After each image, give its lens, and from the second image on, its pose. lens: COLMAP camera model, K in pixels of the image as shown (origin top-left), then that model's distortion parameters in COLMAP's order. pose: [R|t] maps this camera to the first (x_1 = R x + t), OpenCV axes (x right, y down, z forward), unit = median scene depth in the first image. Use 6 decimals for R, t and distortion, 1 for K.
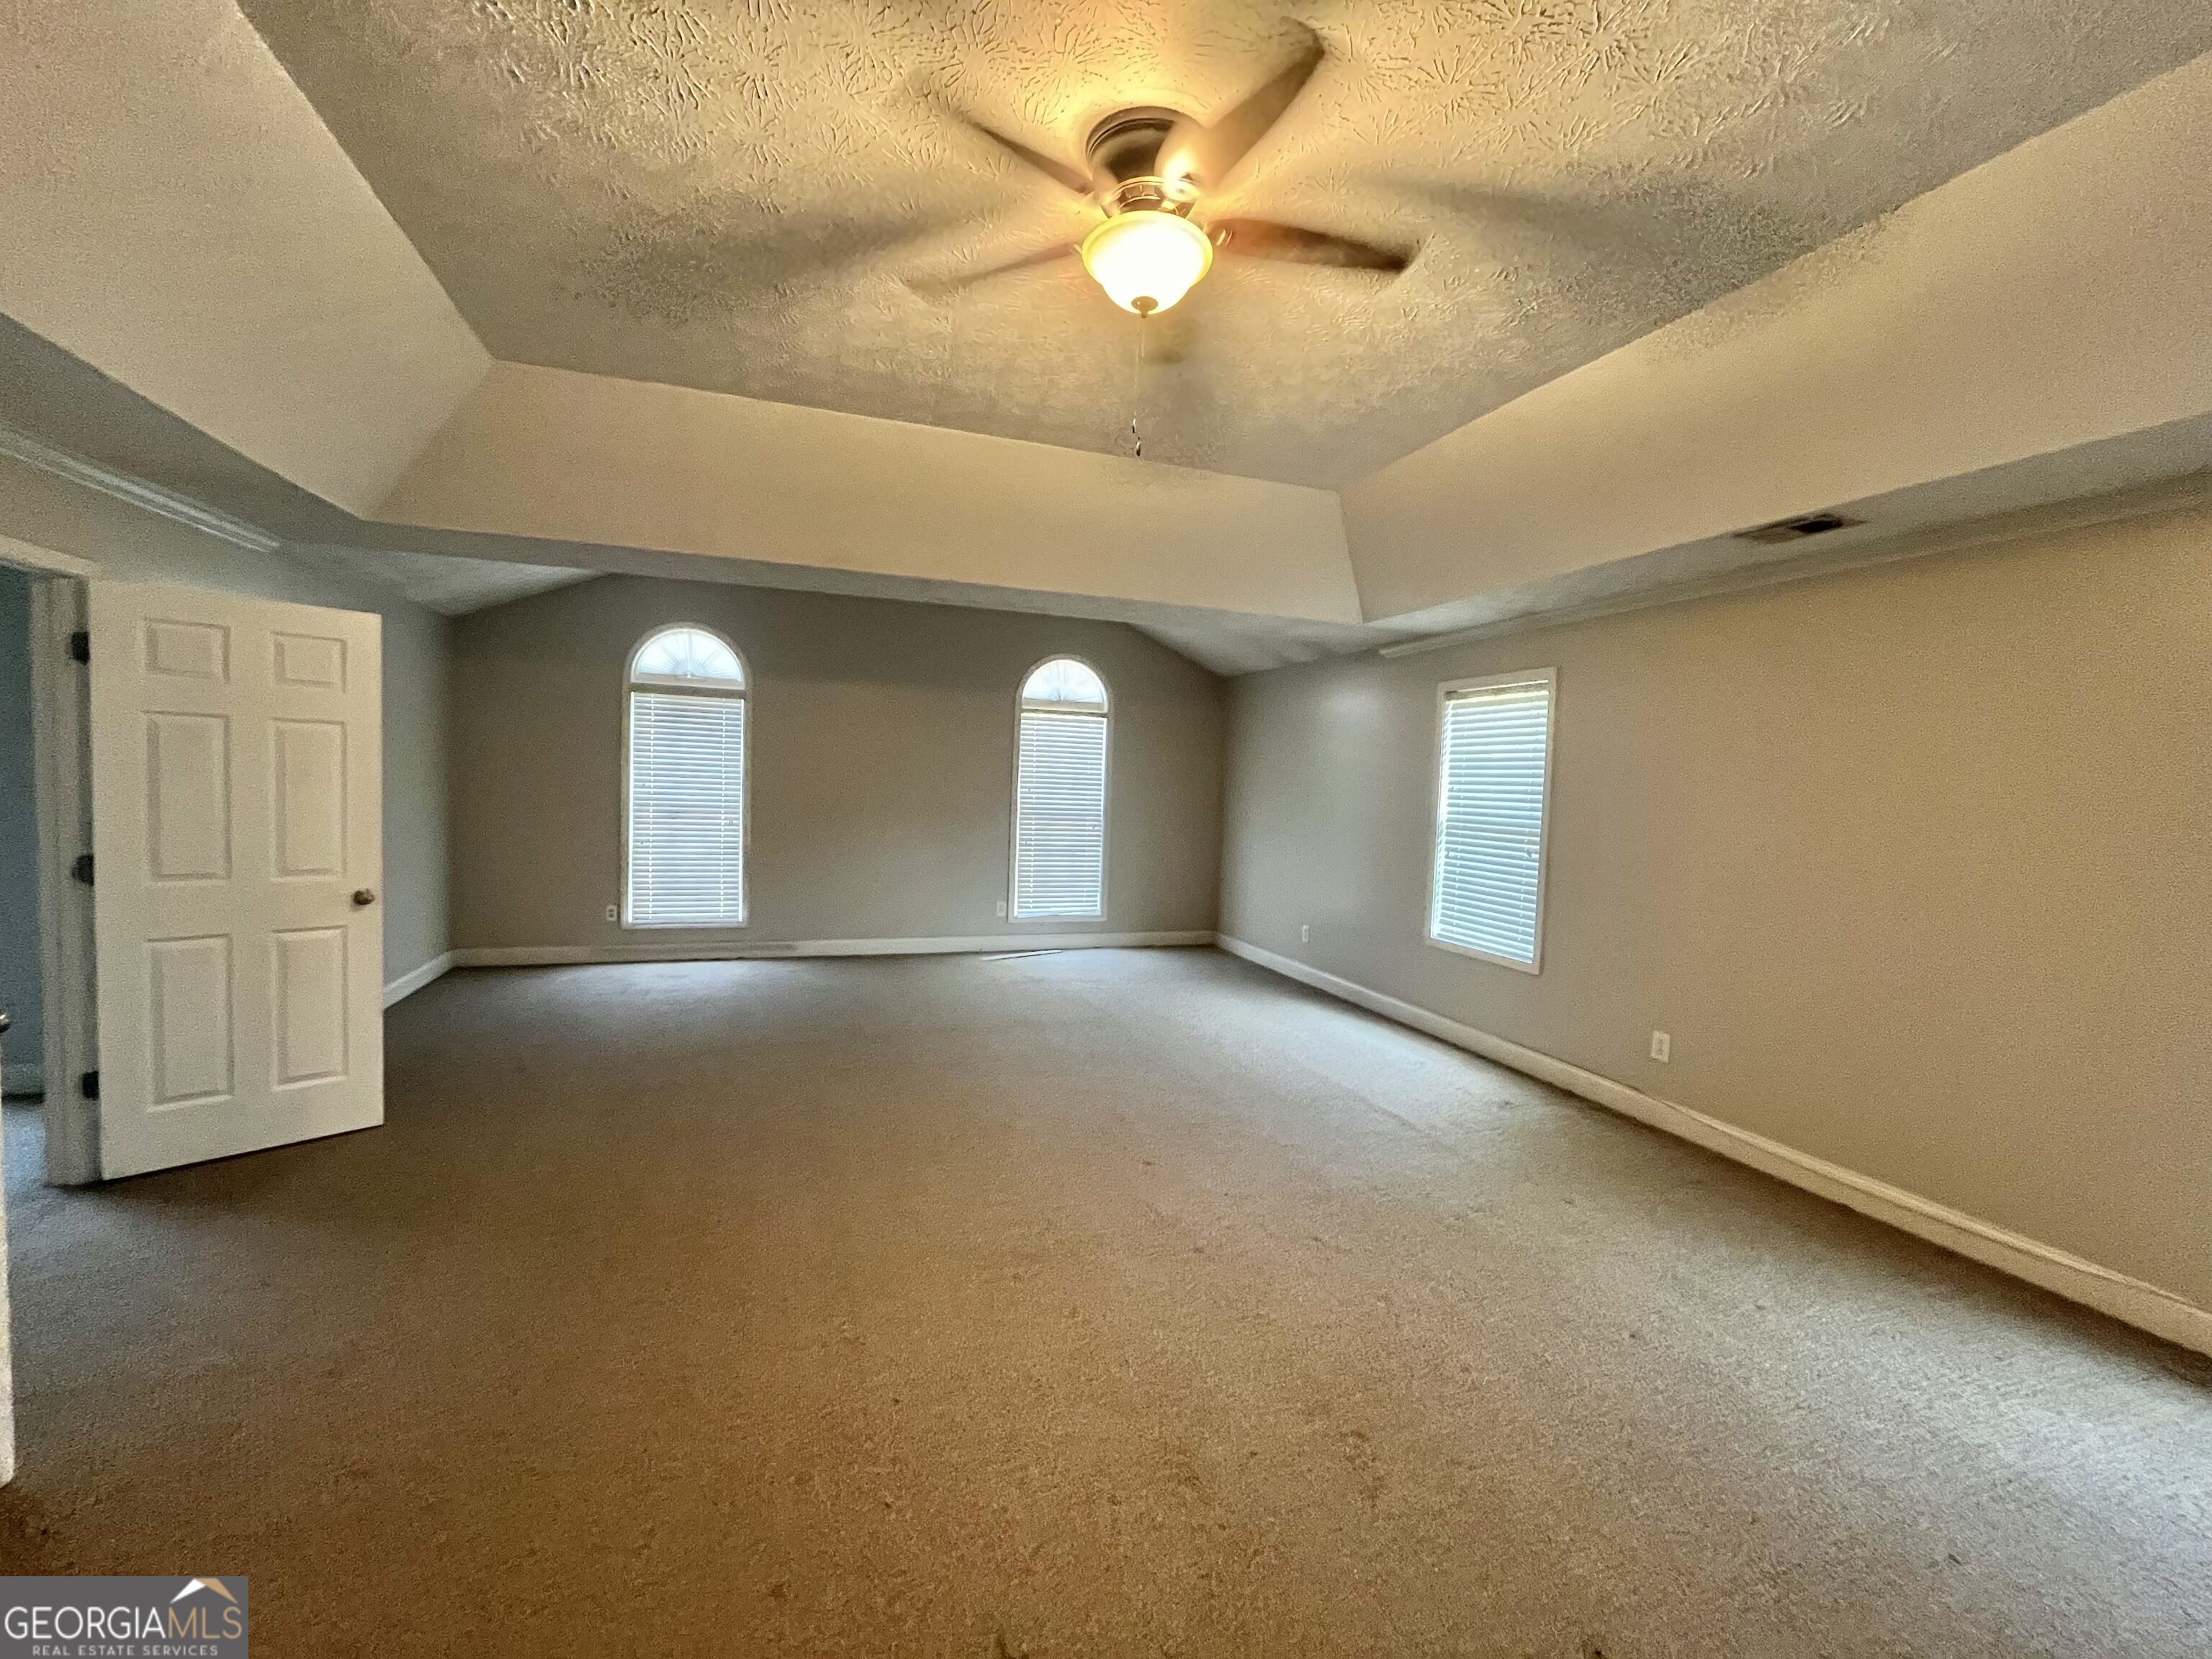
lens RADIAL K [[894.7, 0, 1093.3], [0, 894.7, 836.8], [0, 0, 1]] dist [-0.001234, -0.000565]
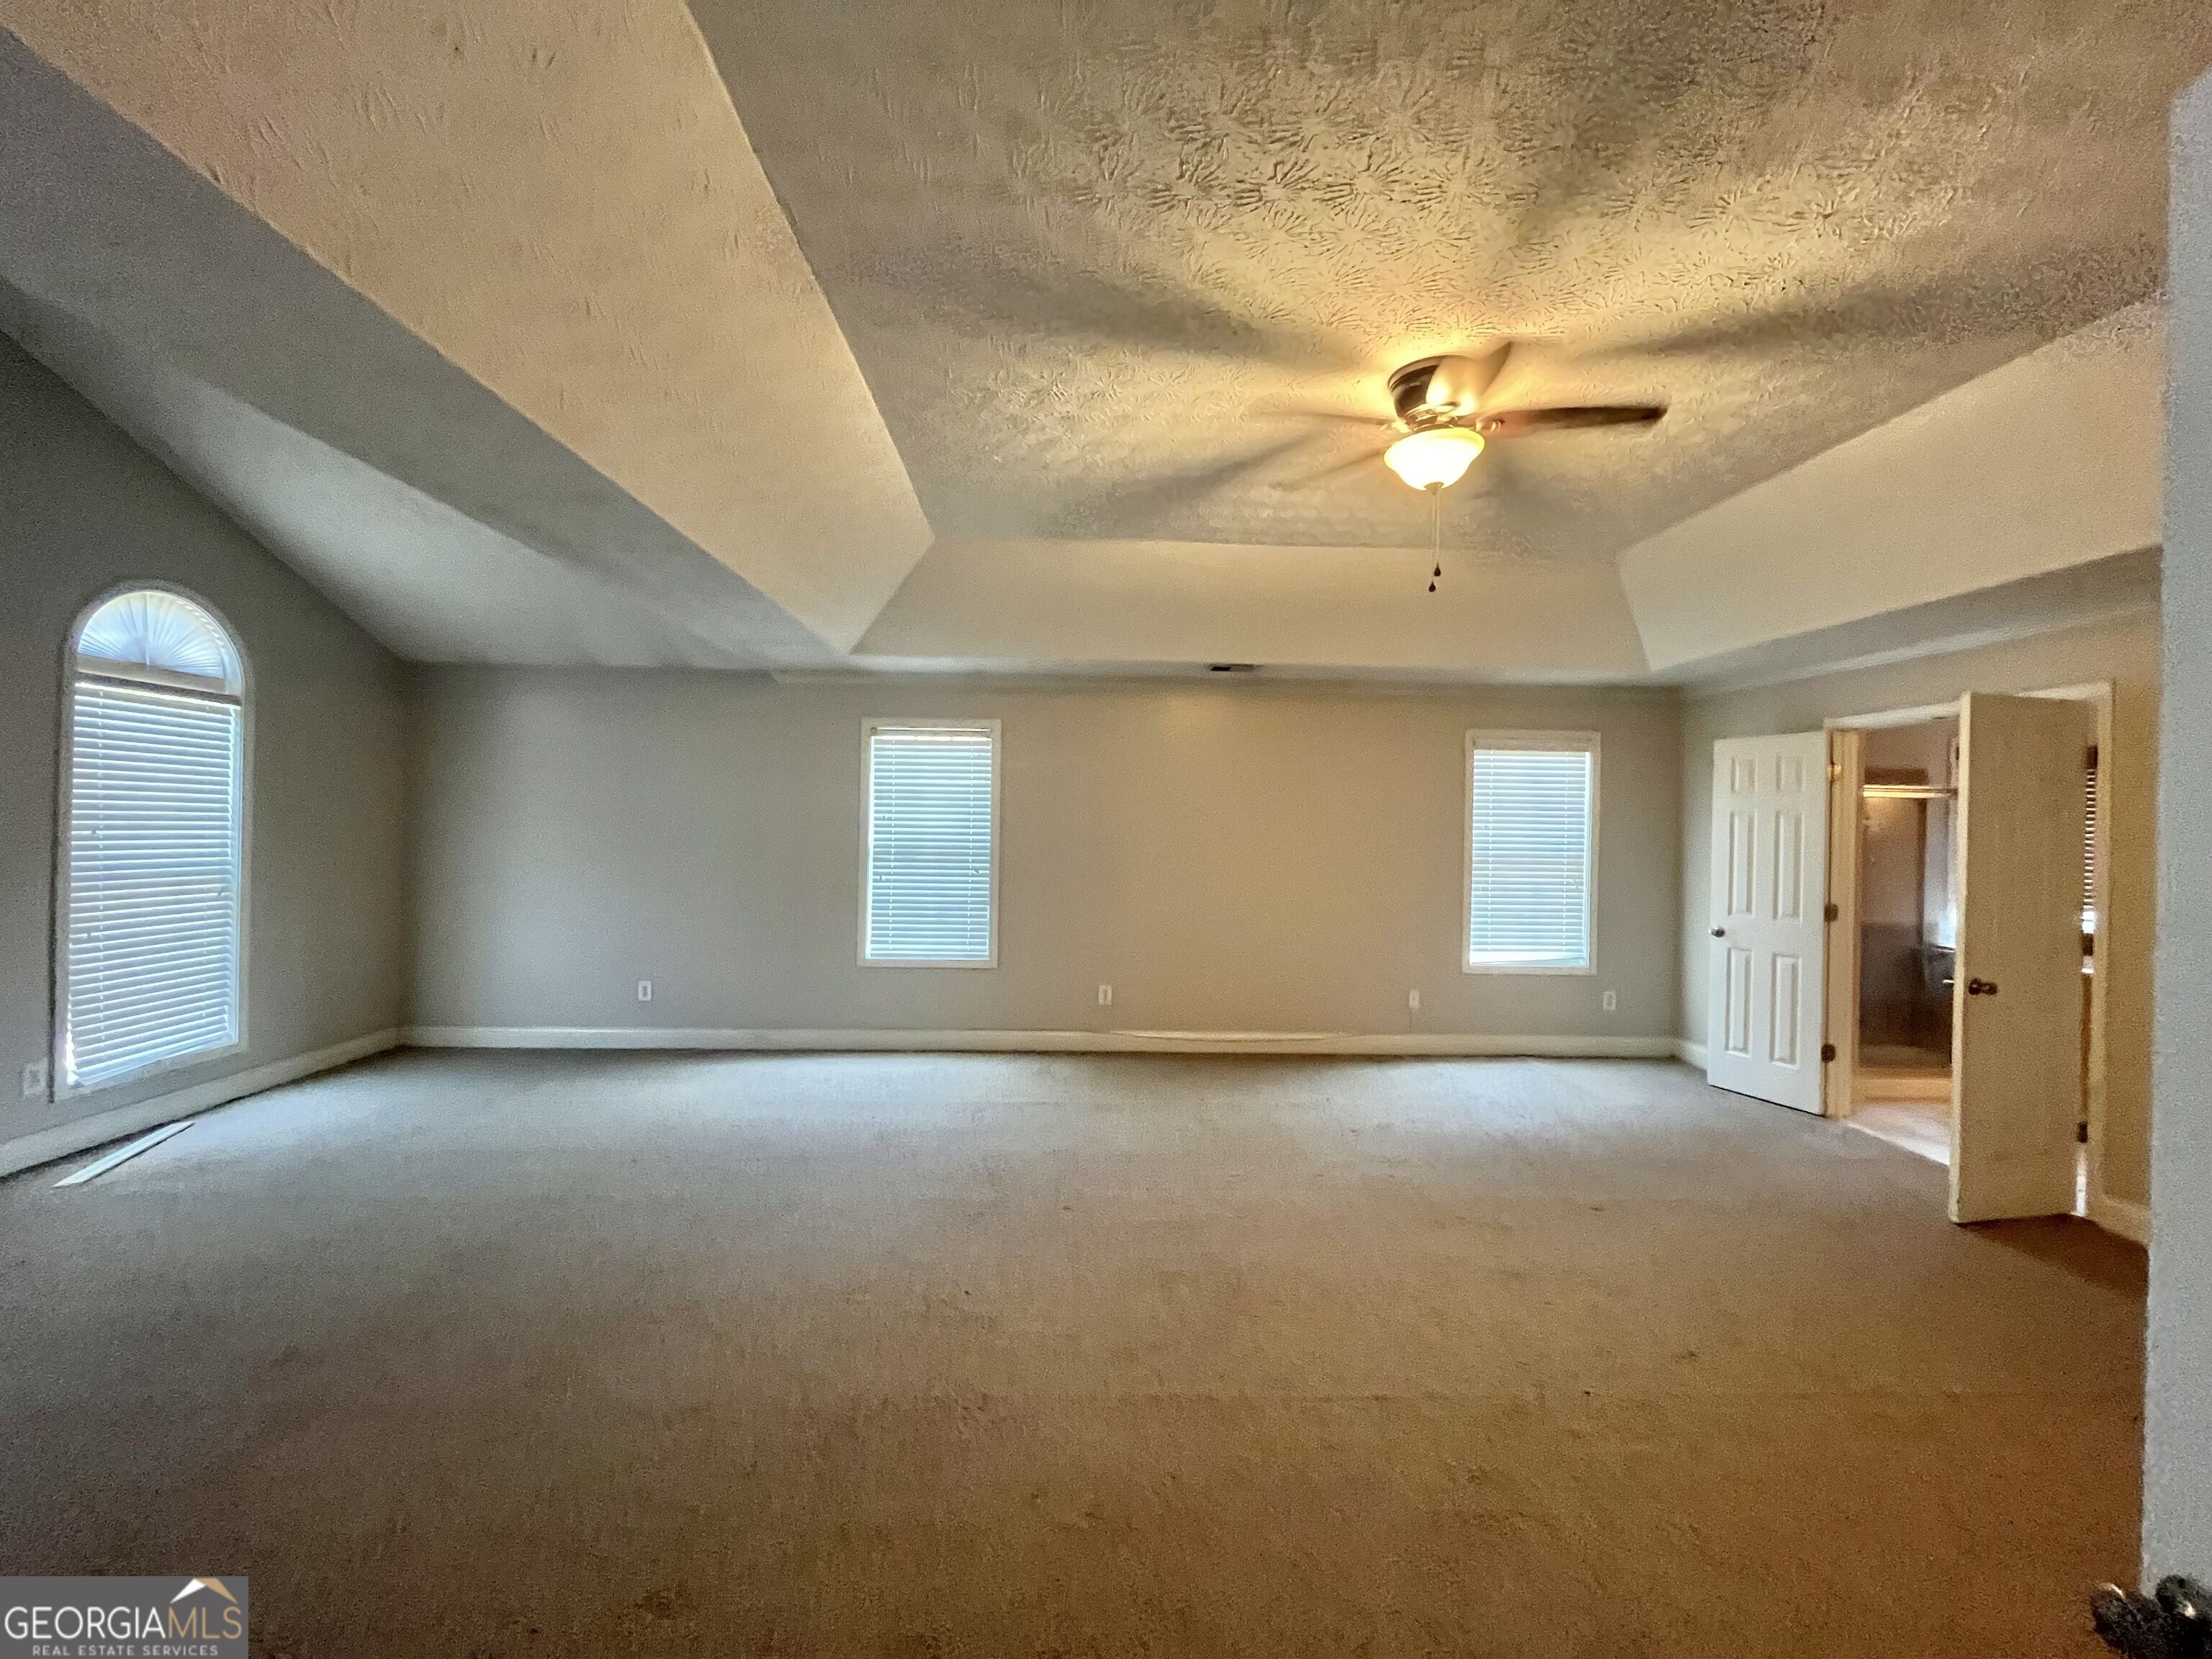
lens RADIAL K [[894.7, 0, 1108.1], [0, 894.7, 827.2], [0, 0, 1]] dist [-0.001234, -0.000565]
pose [[0.297176, -0.028405, 0.954400, -0.545968], [0.056496, 0.998329, 0.012121, -0.039239], [-0.953150, 0.050318, 0.298284, 0.413354]]
